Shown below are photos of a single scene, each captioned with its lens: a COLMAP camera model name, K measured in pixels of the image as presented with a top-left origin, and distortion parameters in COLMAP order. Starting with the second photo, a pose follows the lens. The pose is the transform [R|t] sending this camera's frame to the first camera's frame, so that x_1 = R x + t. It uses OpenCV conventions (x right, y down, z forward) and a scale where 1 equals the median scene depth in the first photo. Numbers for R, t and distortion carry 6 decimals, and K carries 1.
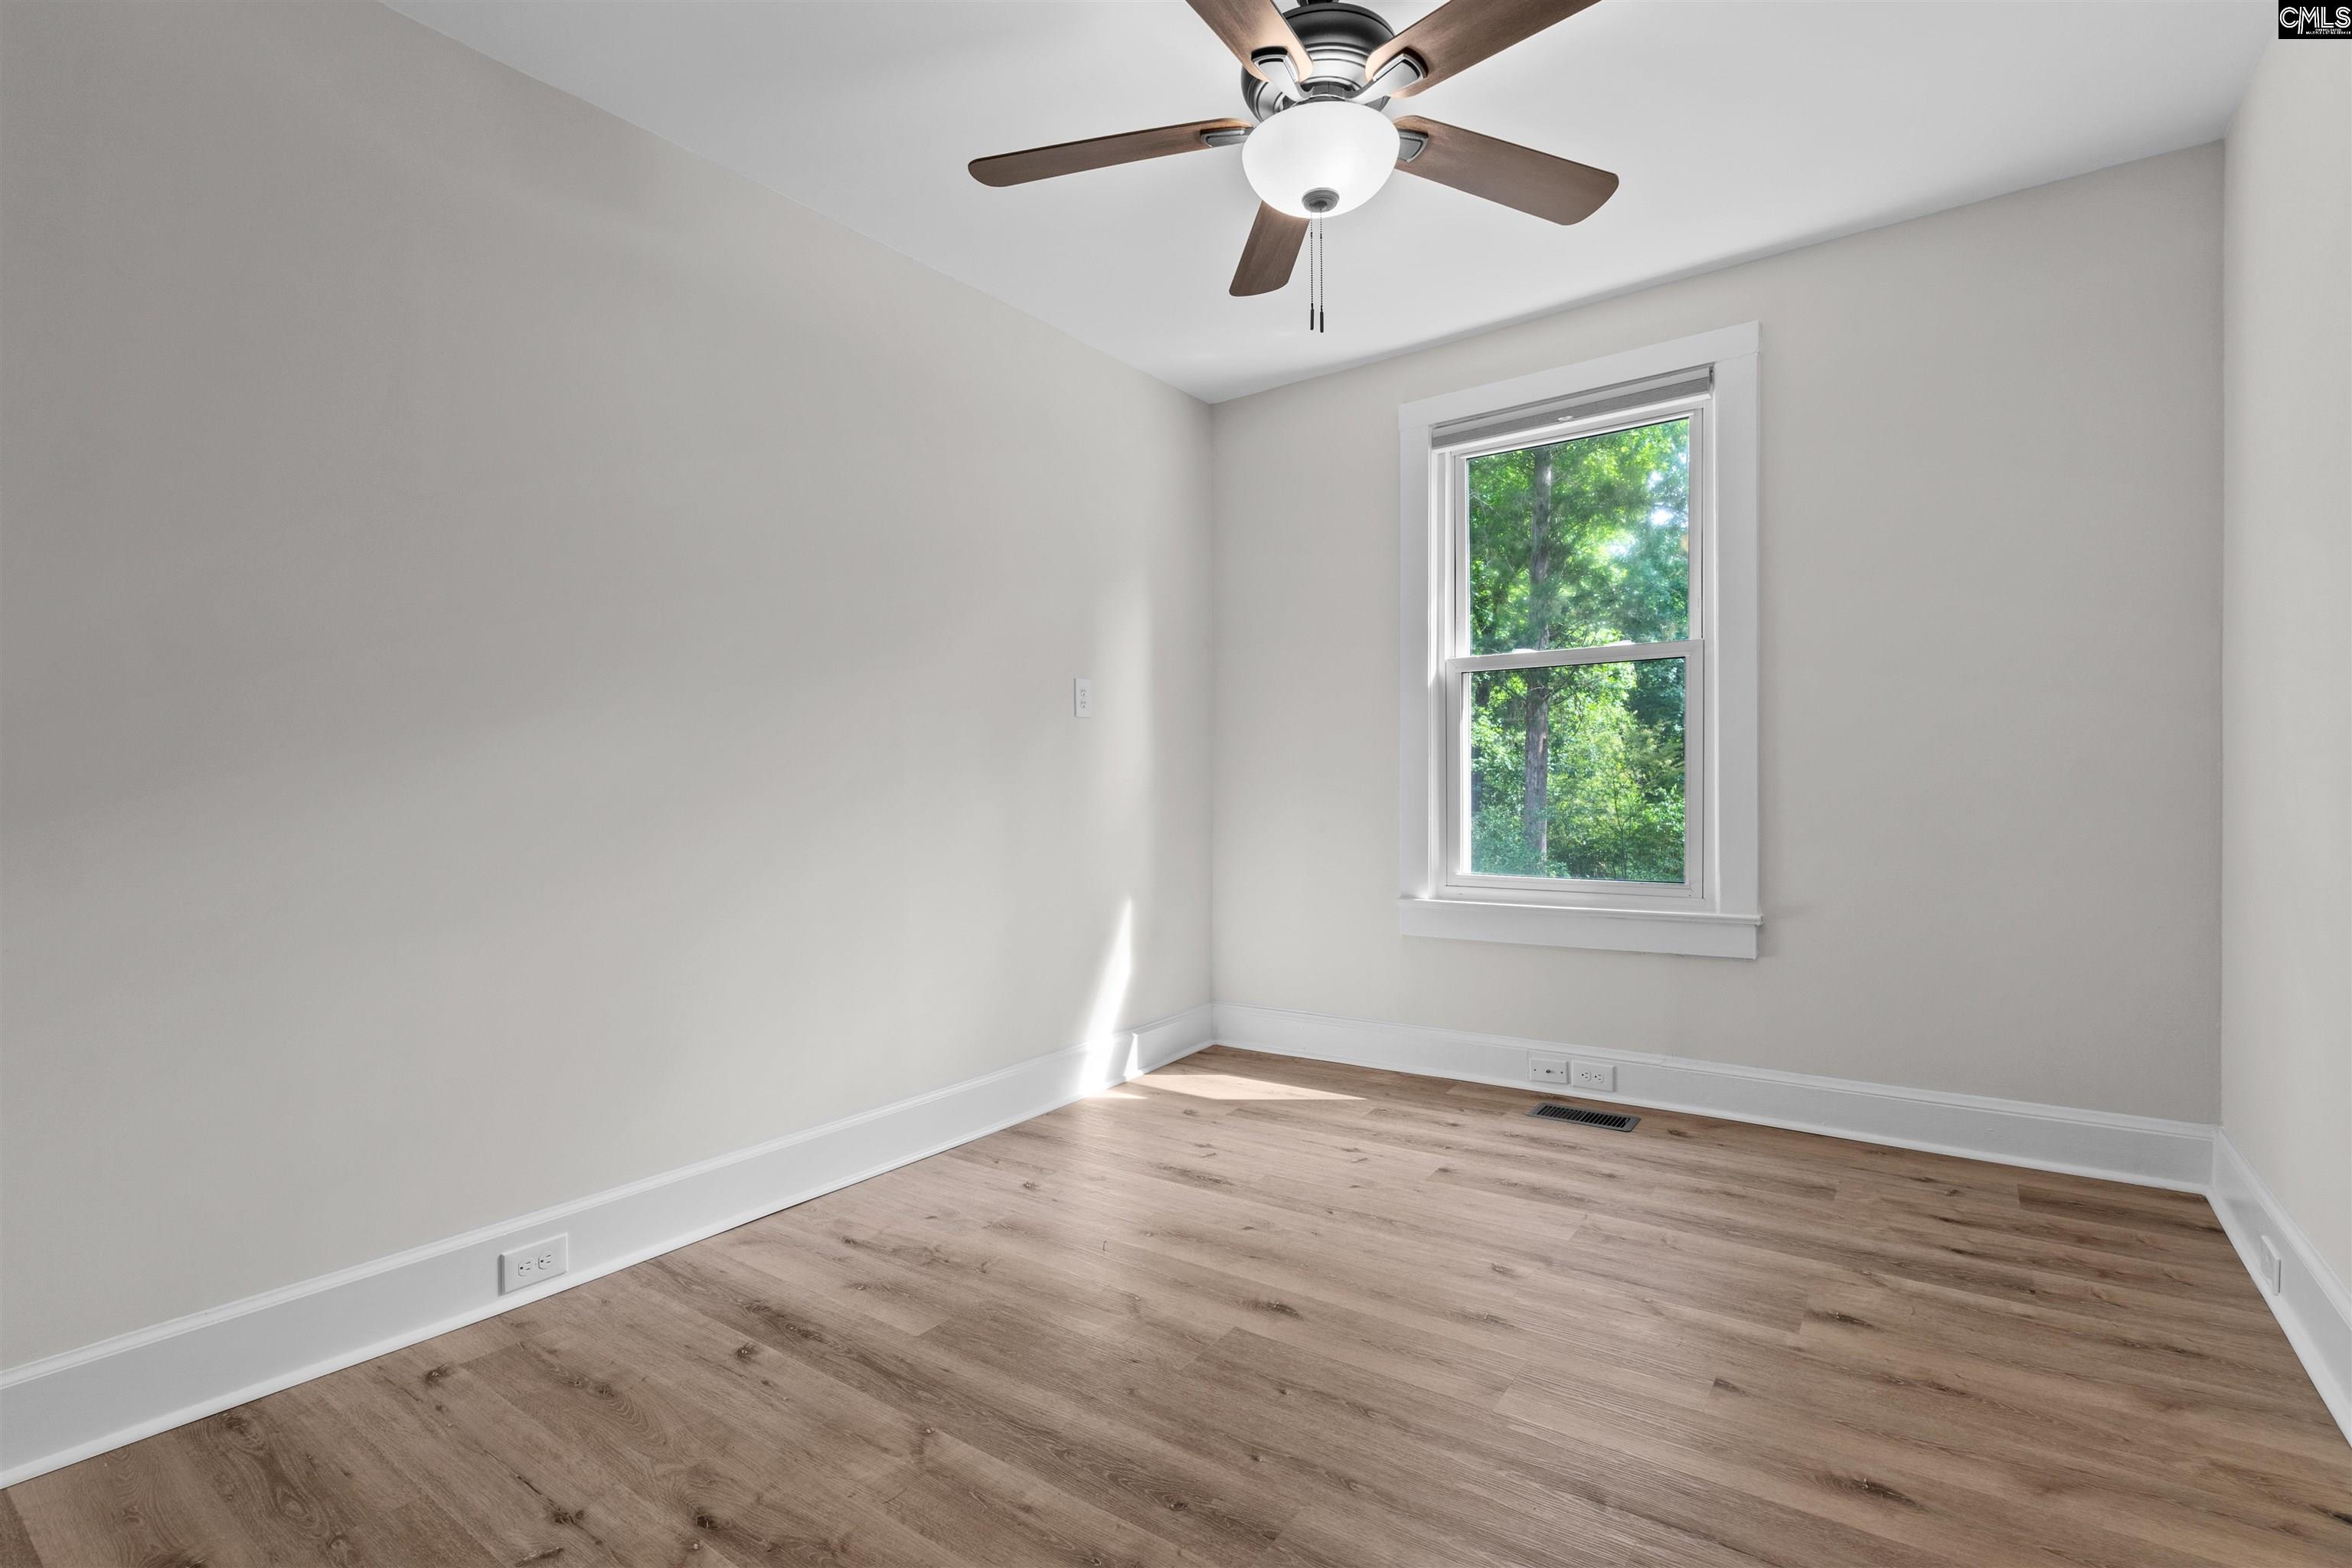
lens RADIAL K [[1077.3, 0, 1172.8], [0, 1077.3, 779.1], [0, 0, 1]] dist [-0.002921, -0.000784]
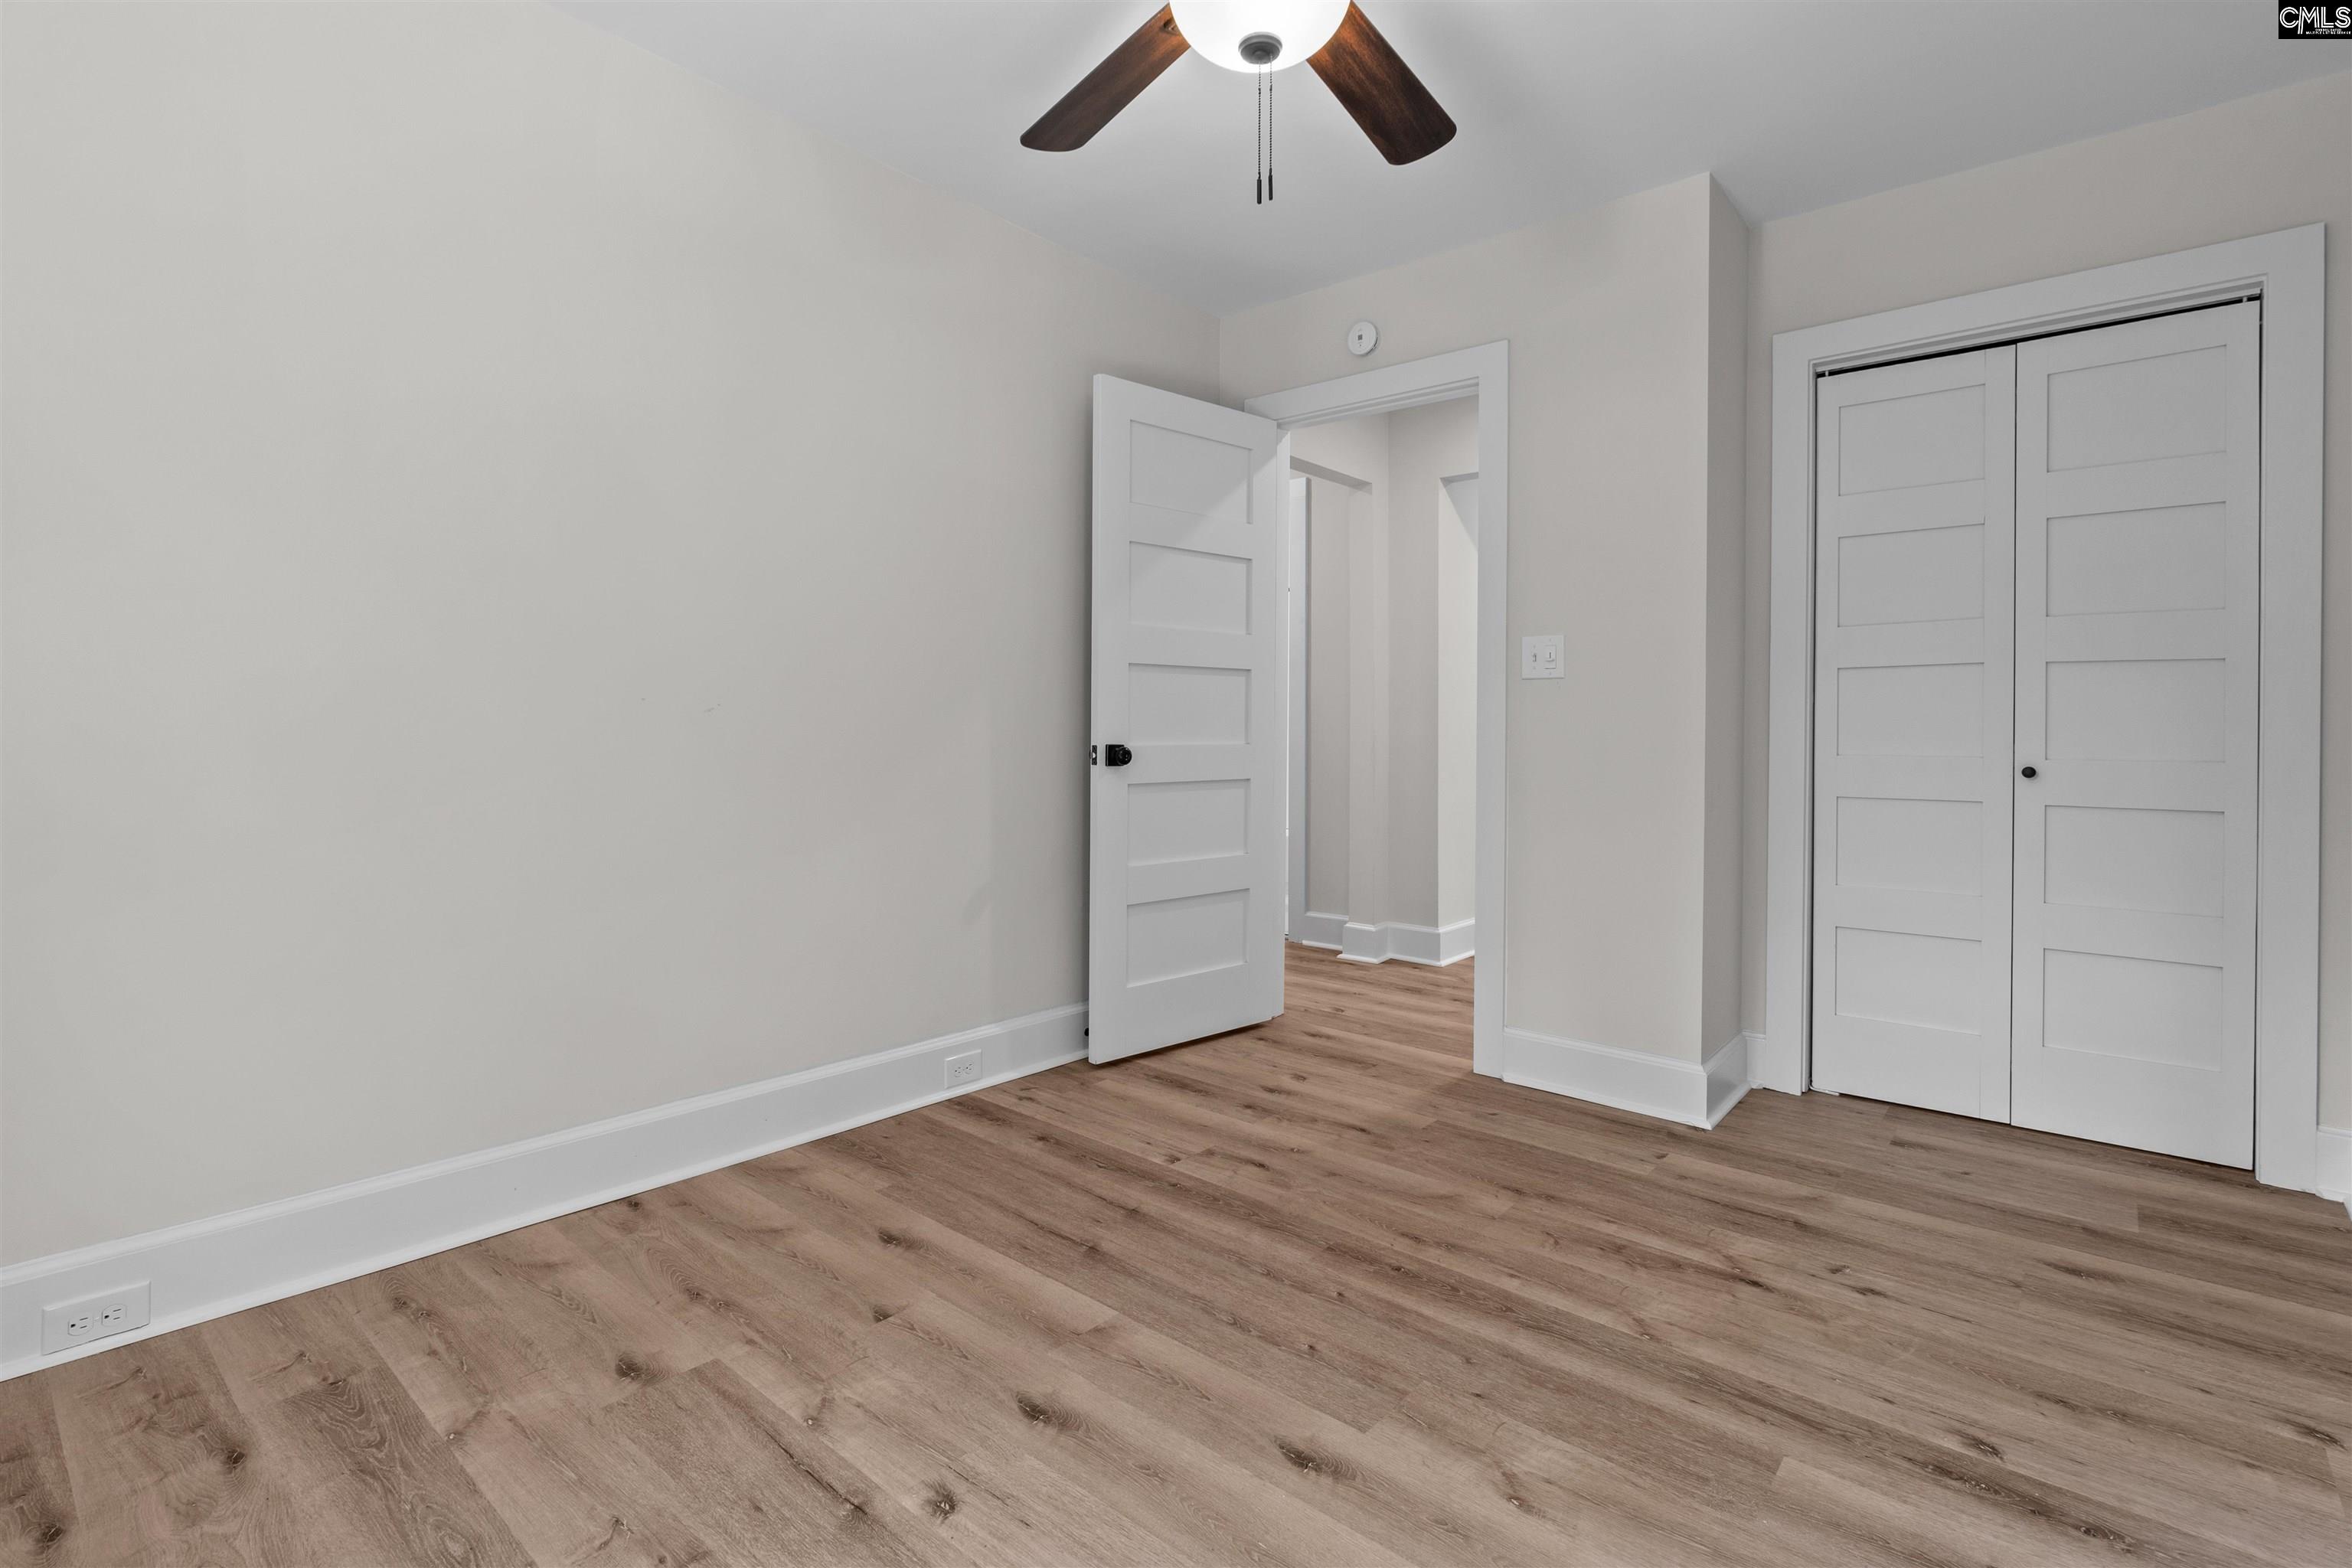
lens RADIAL K [[1102.3, 0, 1168.2], [0, 1102.3, 748.8], [0, 0, 1]] dist [-0.005397, -0.000103]
pose [[-0.996384, -0.001470, 0.084957, 0.146902], [-0.000742, 0.999963, 0.008601, 0.008908], [-0.084967, 0.008507, -0.996347, 1.993586]]
